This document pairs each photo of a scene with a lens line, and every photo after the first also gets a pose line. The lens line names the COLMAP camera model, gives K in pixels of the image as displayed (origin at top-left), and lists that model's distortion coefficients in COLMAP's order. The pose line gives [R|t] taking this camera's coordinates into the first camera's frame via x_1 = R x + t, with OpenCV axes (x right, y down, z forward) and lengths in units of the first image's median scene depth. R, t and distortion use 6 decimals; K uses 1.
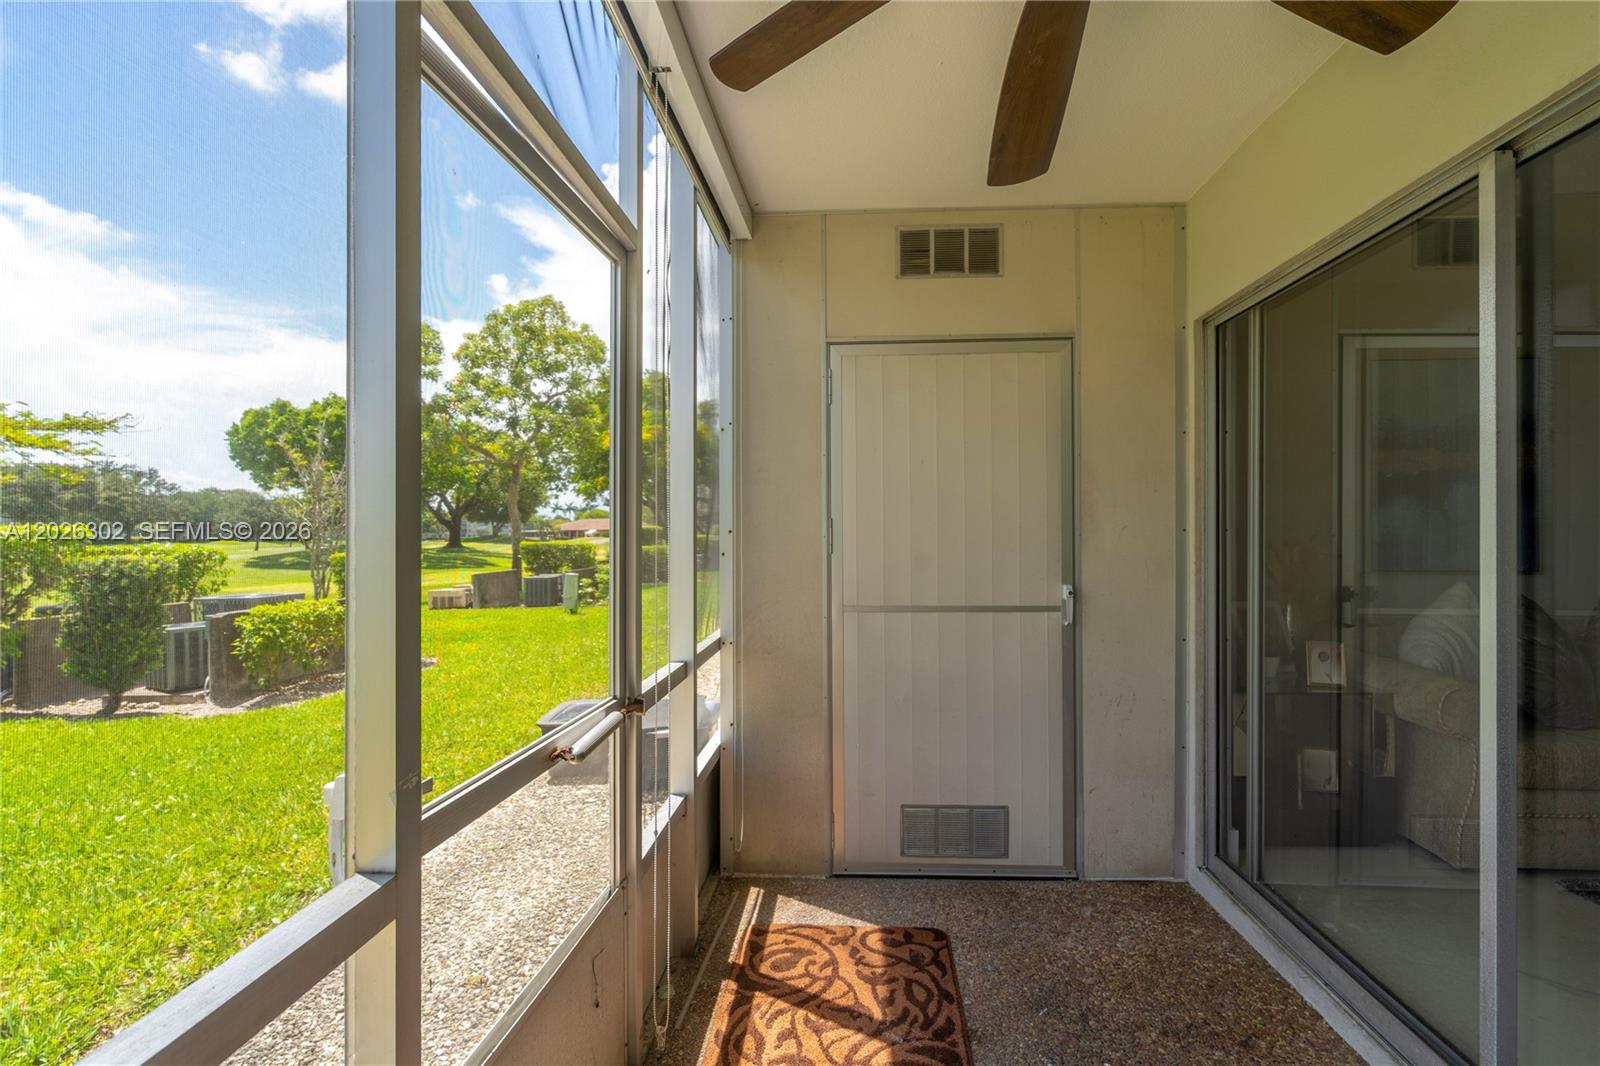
lens RADIAL K [[731.9, 0, 800.0], [0, 731.9, 533.0], [0, 0, 1]] dist [-0.000115, 0.000244]
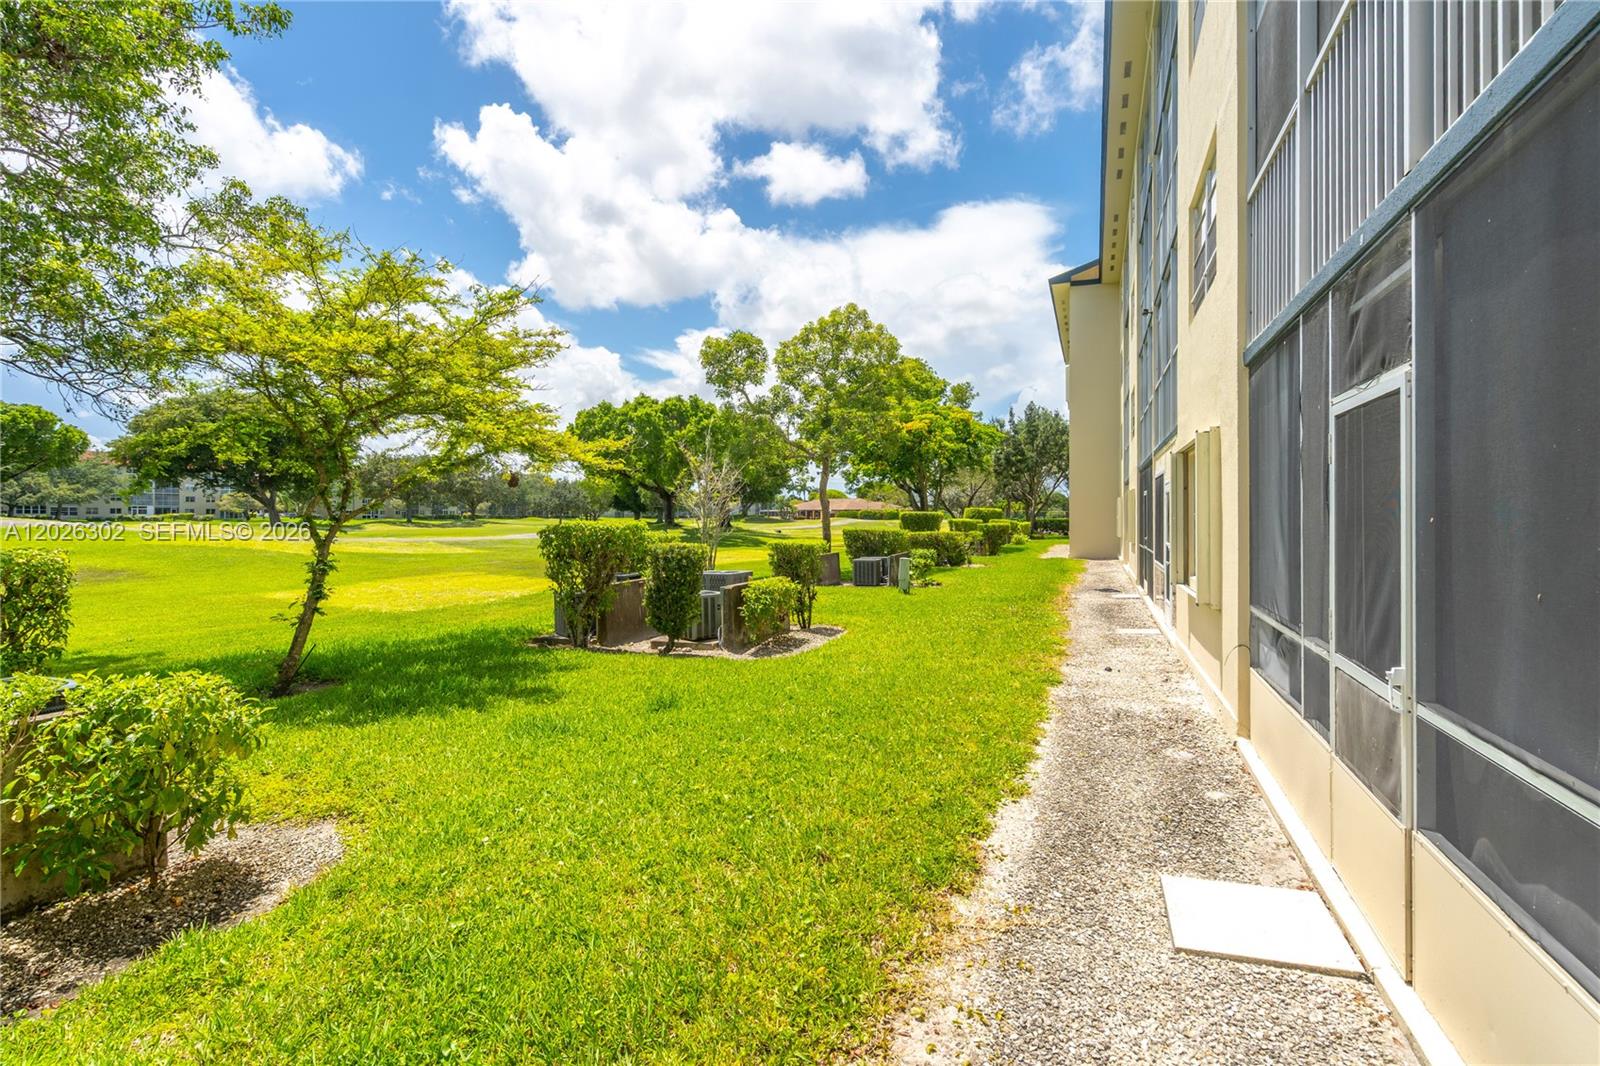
lens RADIAL K [[747.9, 0, 797.5], [0, 747.9, 507.5], [0, 0, 1]] dist [-0.000198, 0.000044]
pose [[0.955705, 0.004651, -0.294290, -0.257691], [-0.006537, 0.999964, -0.005426, -0.030109], [0.294254, 0.007109, 0.955701, -0.305571]]
